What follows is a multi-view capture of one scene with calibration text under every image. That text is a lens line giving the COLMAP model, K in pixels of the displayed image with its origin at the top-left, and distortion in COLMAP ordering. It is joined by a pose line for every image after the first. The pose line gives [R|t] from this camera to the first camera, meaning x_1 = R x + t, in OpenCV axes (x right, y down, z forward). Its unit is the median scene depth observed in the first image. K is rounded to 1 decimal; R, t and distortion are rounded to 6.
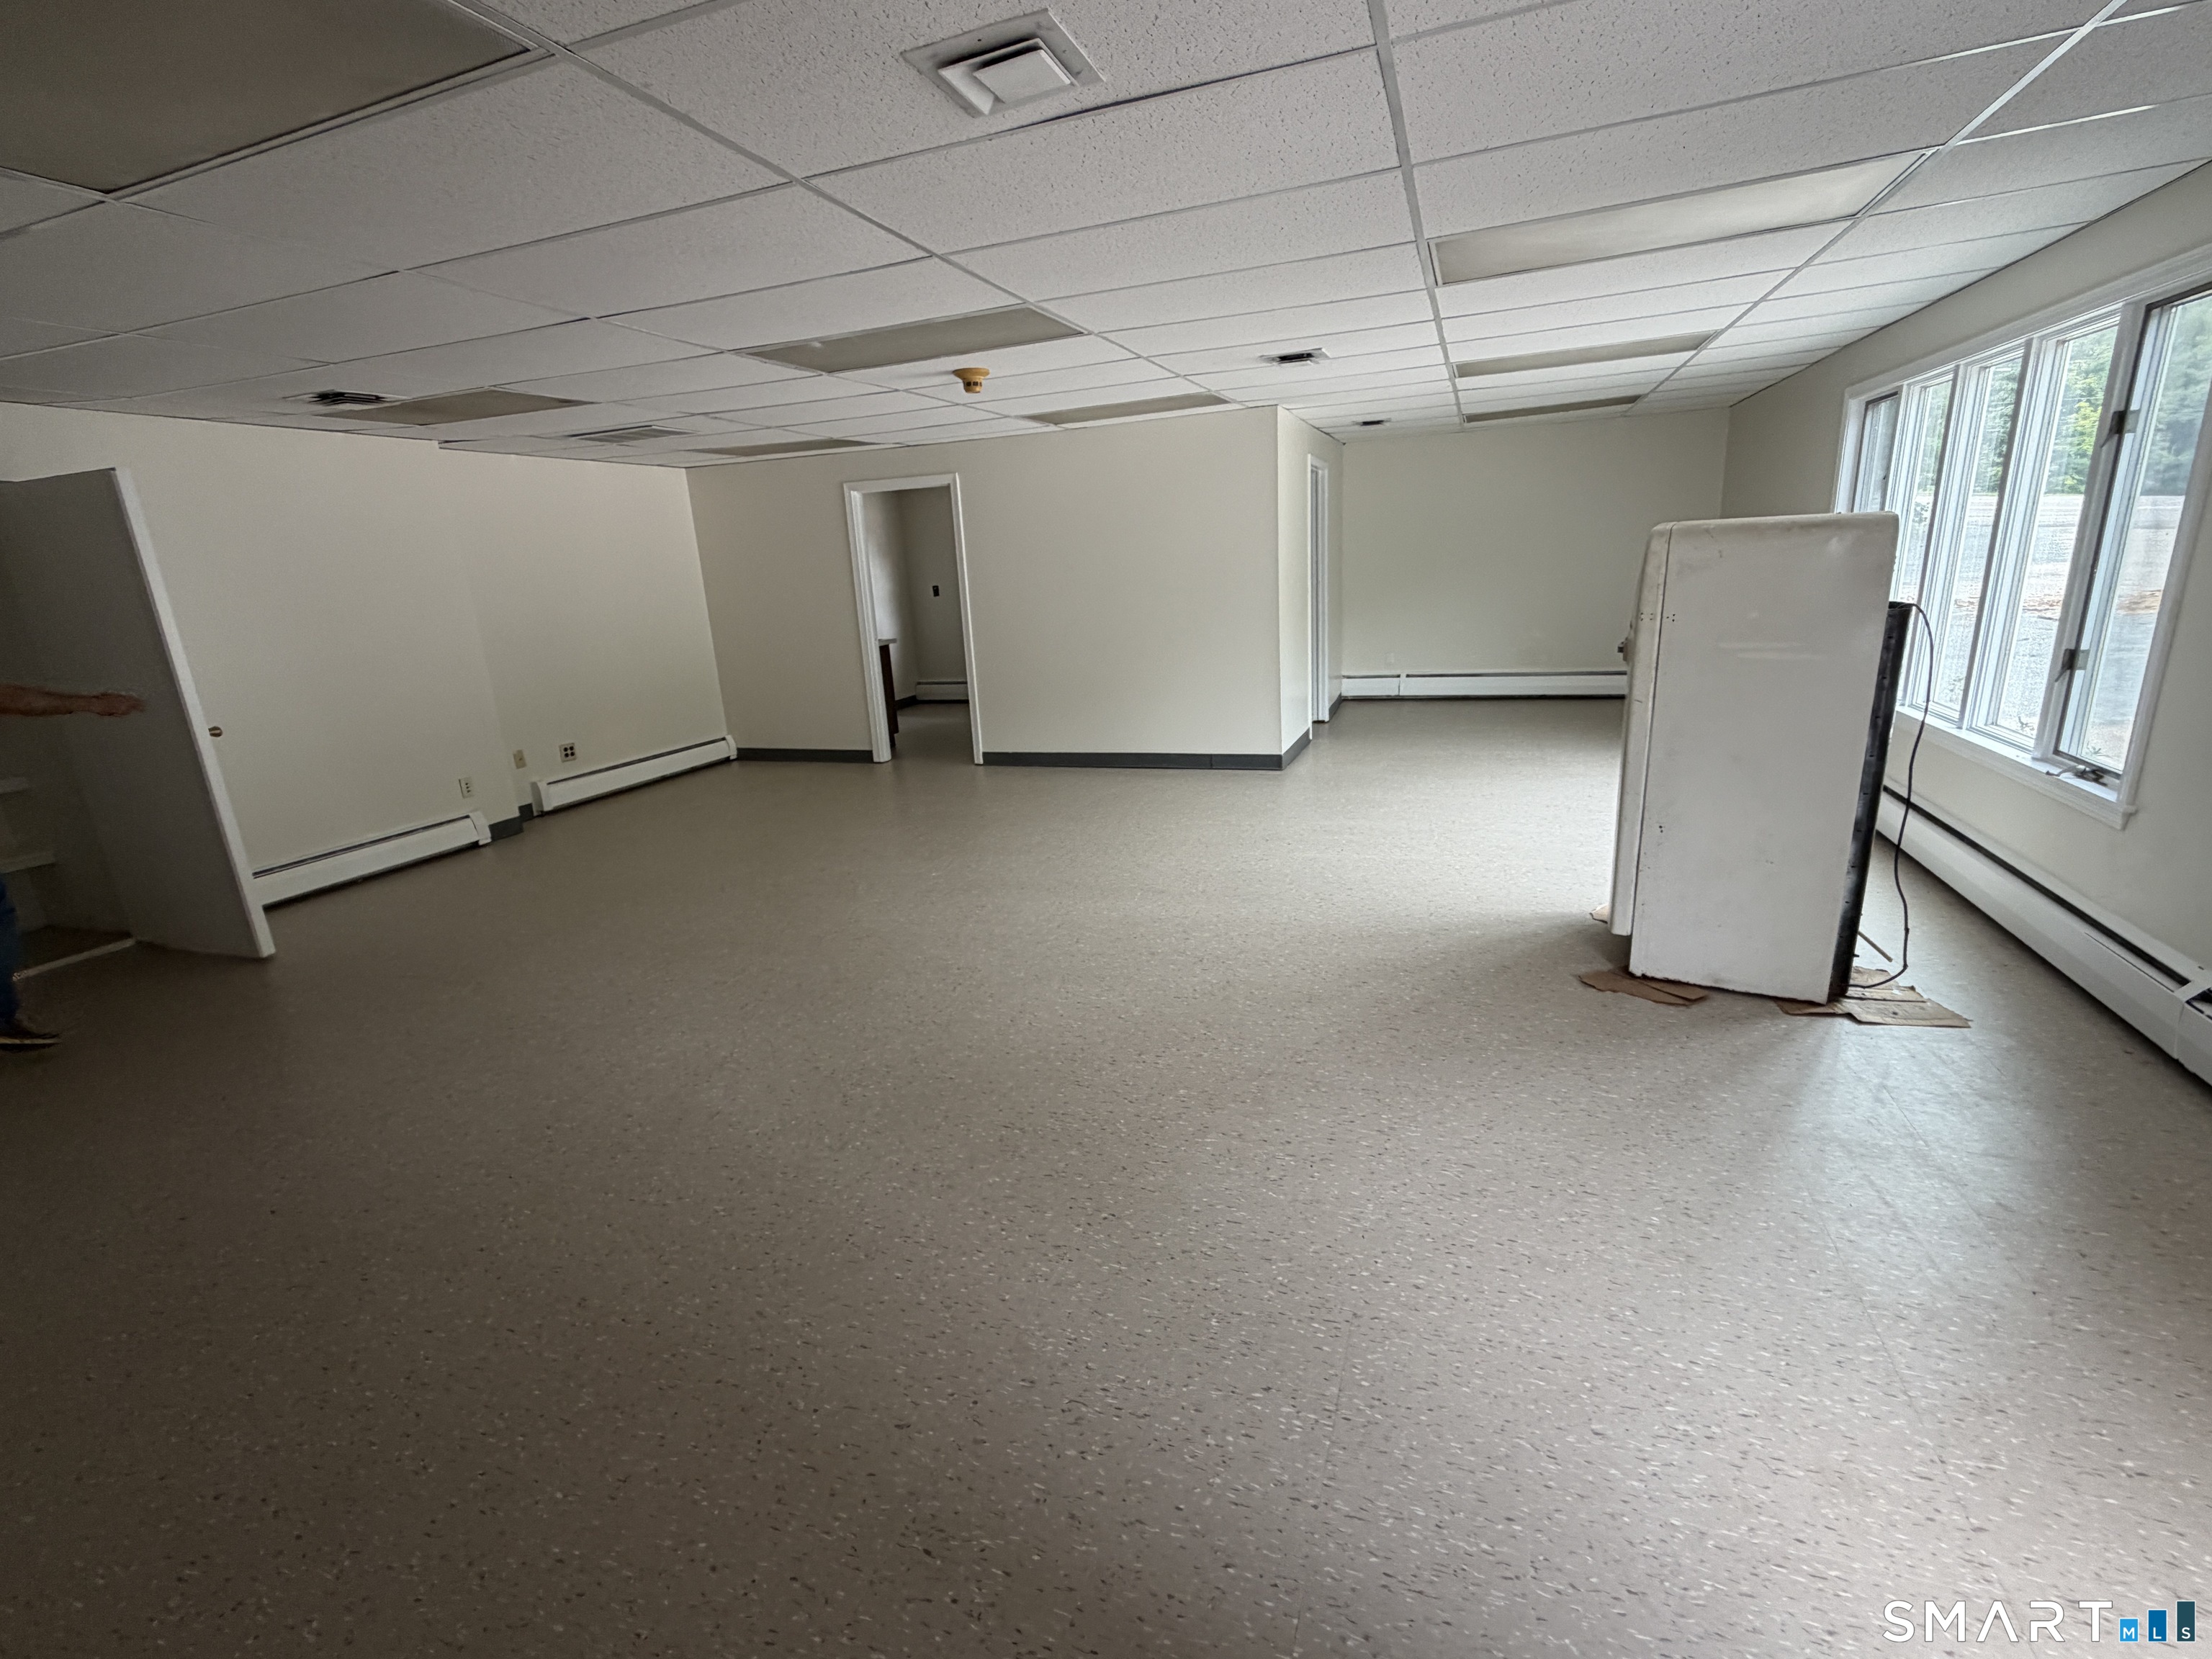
lens RADIAL K [[968.7, 0, 1113.7], [0, 968.7, 835.6], [0, 0, 1]] dist [-0.000772, -0.000137]
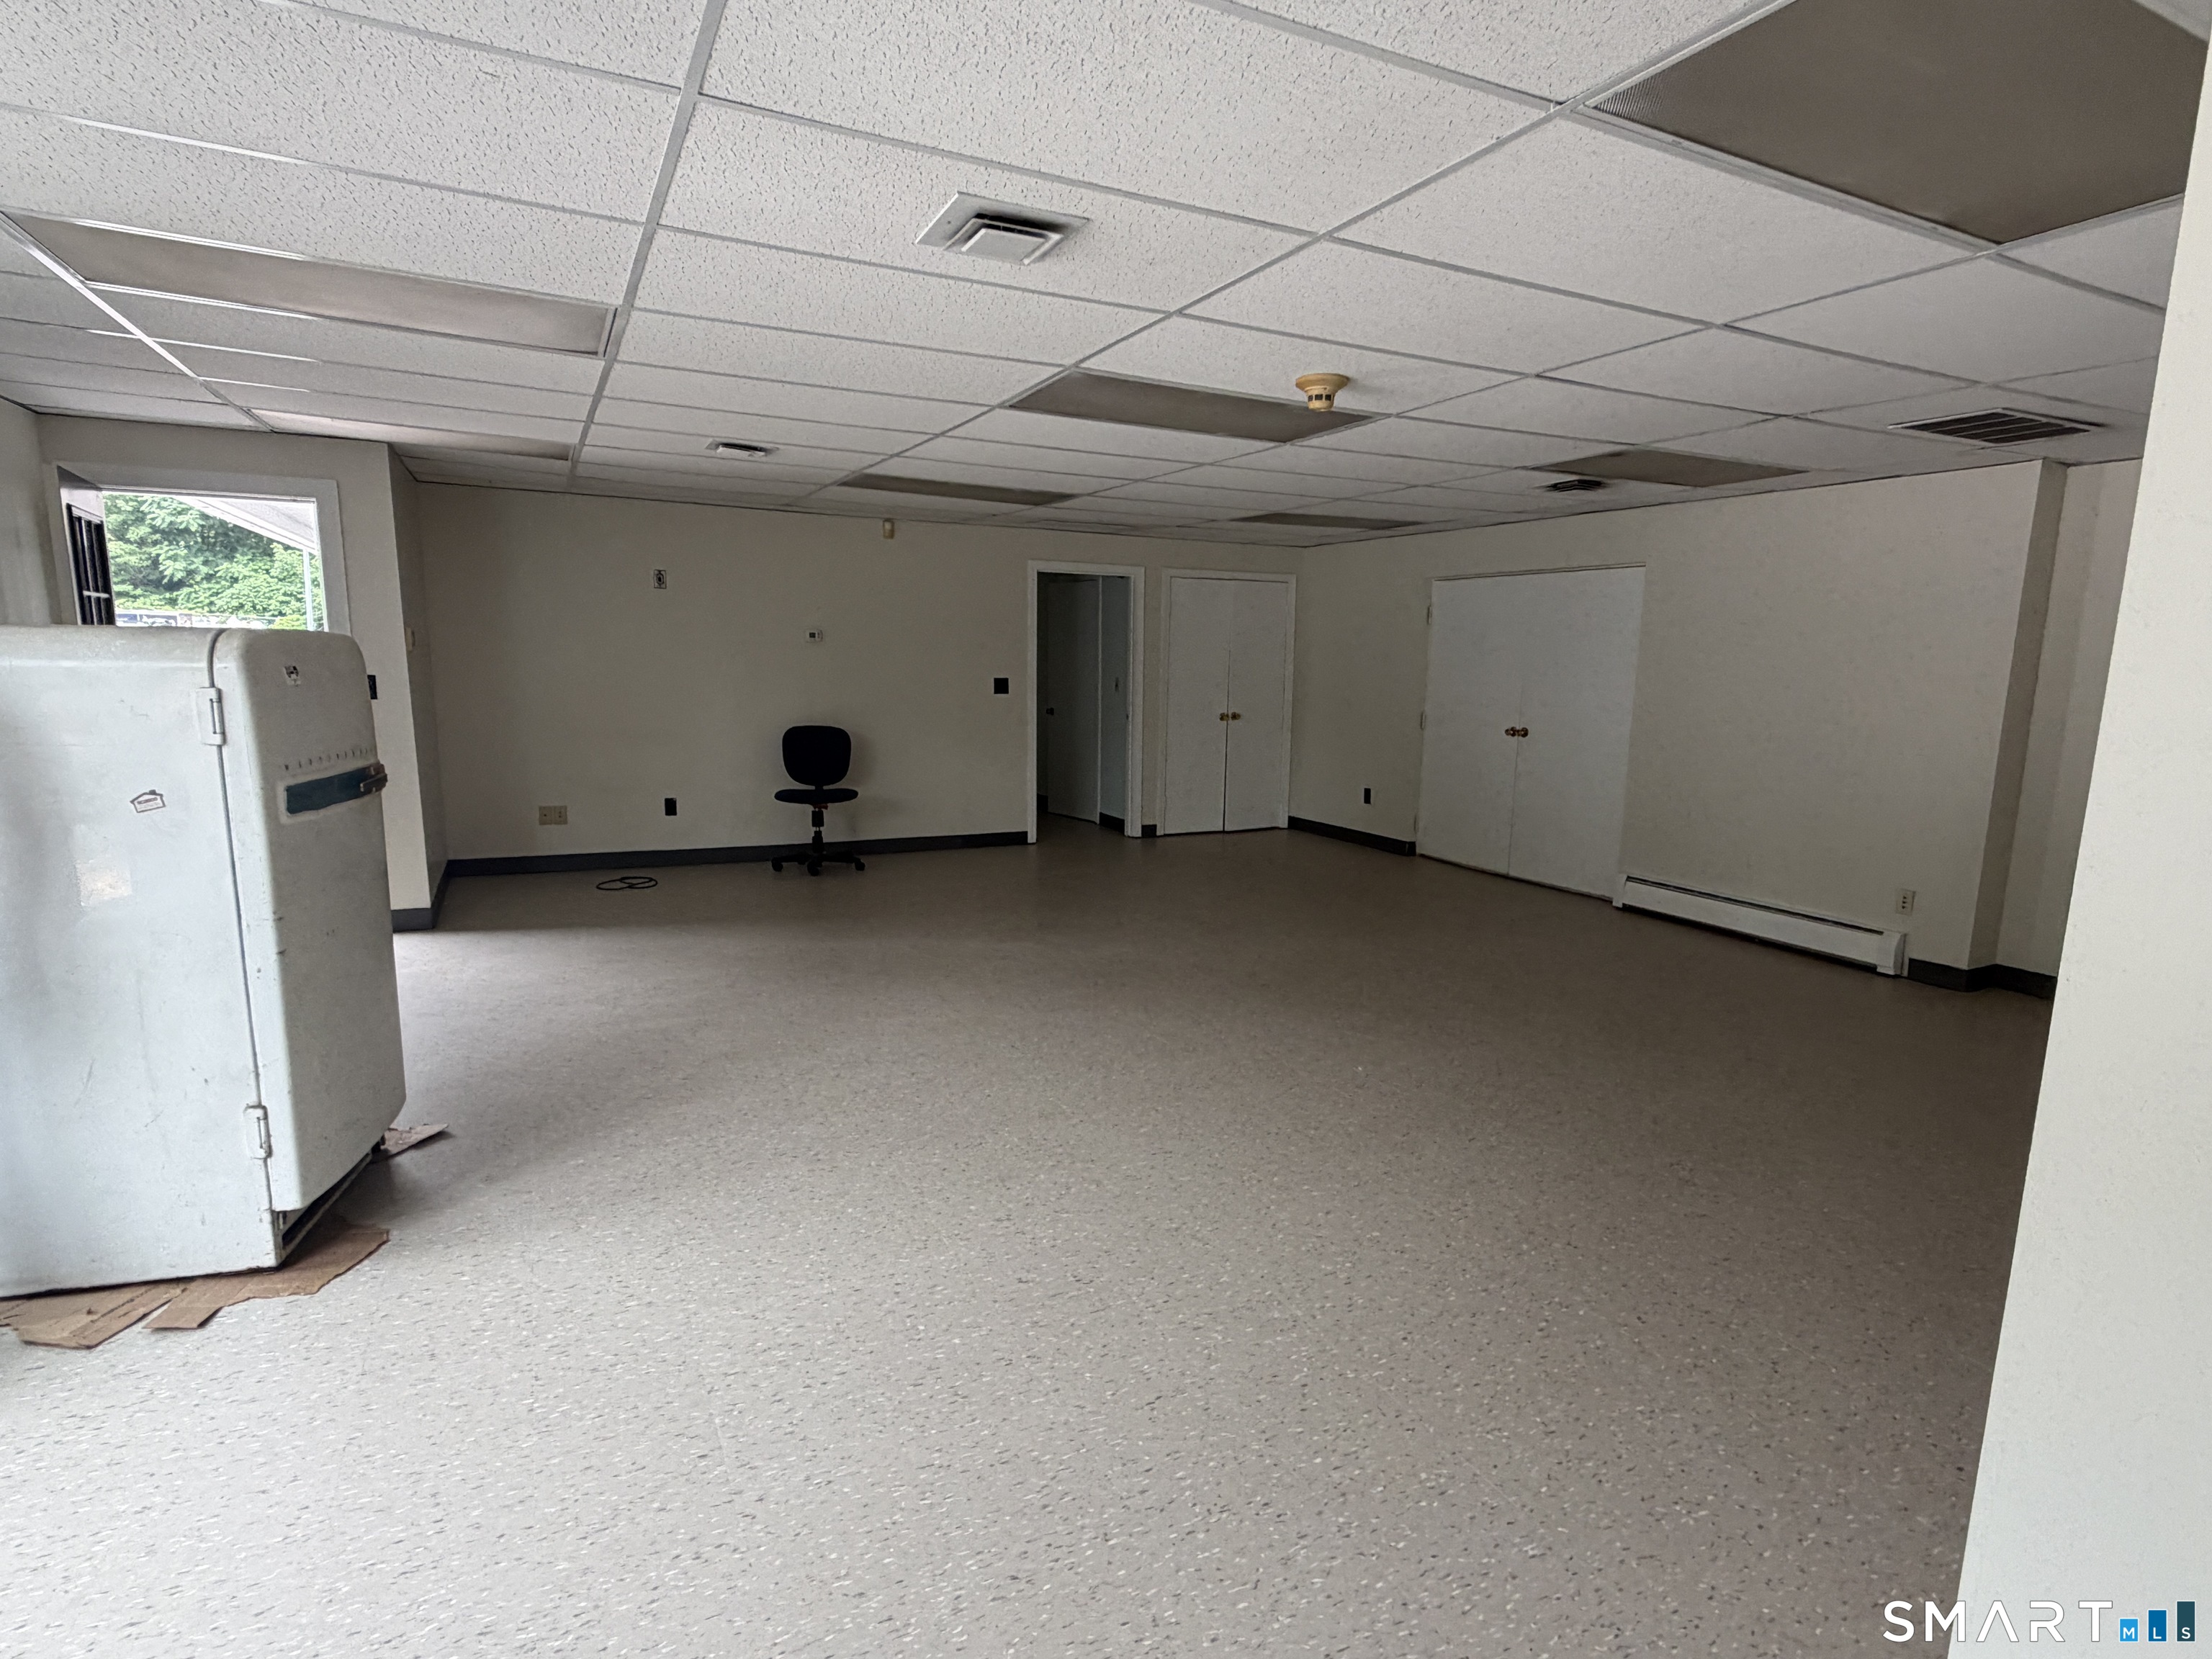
lens RADIAL K [[1137.1, 0, 1114.6], [0, 1137.1, 830.0], [0, 0, 1]] dist [0.000911, -0.000048]
pose [[-0.681491, 0.152931, -0.715669, 0.544125], [-0.176124, 0.914906, 0.363218, -0.418860], [0.710317, 0.373577, -0.596565, 1.378133]]
